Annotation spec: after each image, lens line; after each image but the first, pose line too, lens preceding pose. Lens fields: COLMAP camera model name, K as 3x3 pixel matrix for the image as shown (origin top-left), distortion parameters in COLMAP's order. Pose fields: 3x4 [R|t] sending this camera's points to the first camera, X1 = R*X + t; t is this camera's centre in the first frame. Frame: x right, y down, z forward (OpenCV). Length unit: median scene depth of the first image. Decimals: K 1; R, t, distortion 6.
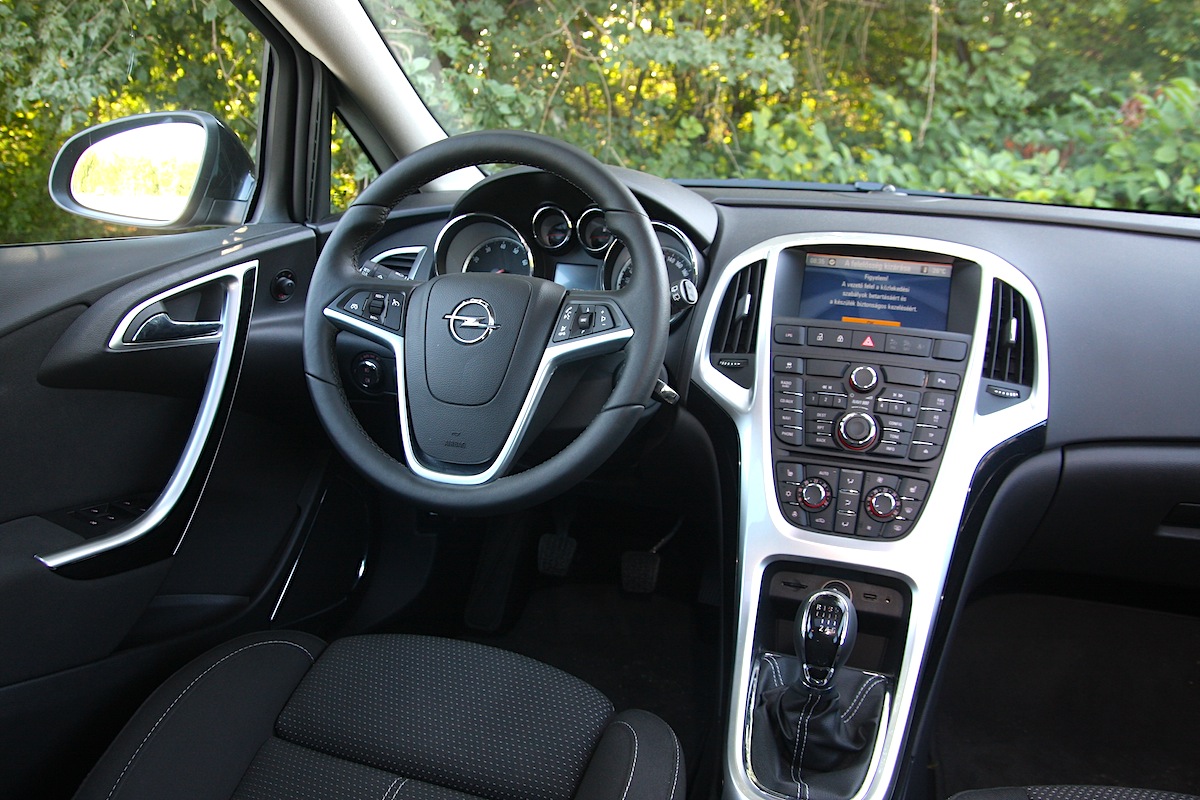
lens RADIAL K [[981.9, 0, 601.8], [0, 981.9, 400.5], [0, 0, 1]] dist [-0.072606, -0.001121]
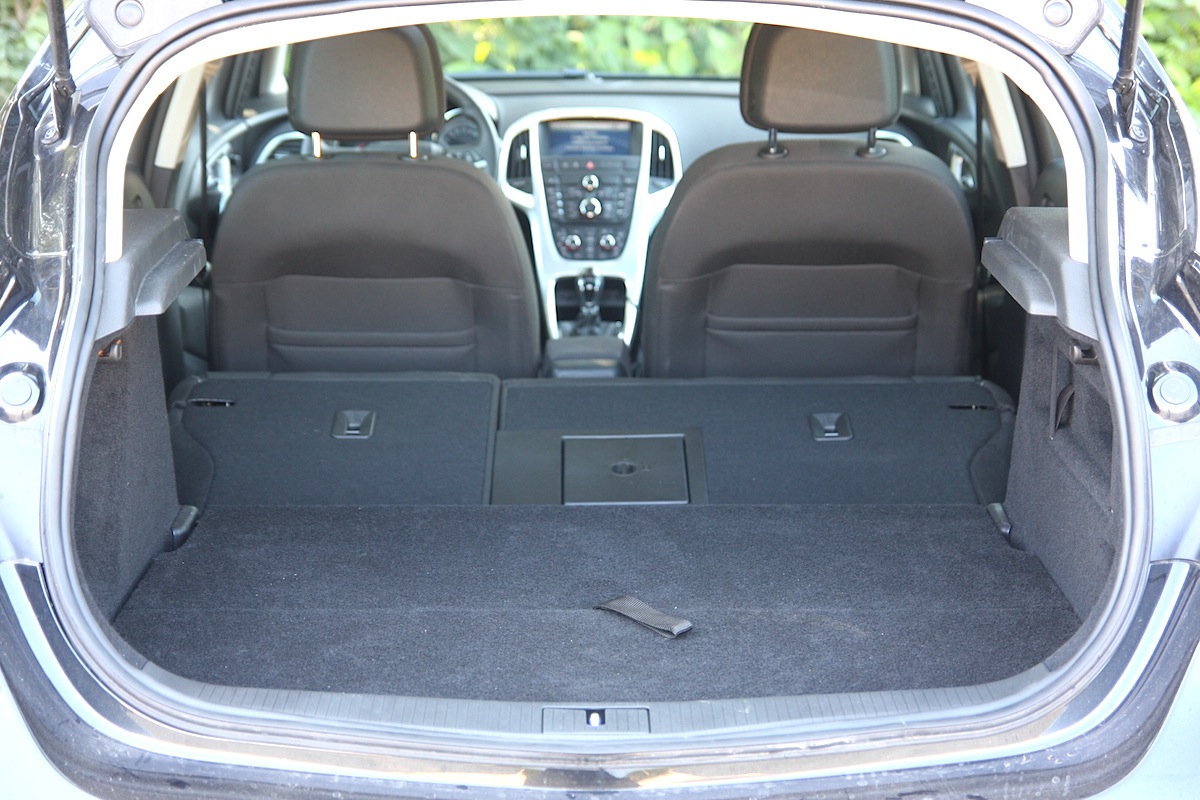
lens RADIAL K [[2525.6, 0, 600.2], [0, 2525.6, 400.0], [0, 0, 1]] dist [-0.038592, 0.000000]
pose [[0.953291, -0.098052, 0.285695, -1.192630], [0.114150, 0.992650, -0.040205, 0.610571], [-0.279653, 0.070939, 0.957477, -3.790837]]
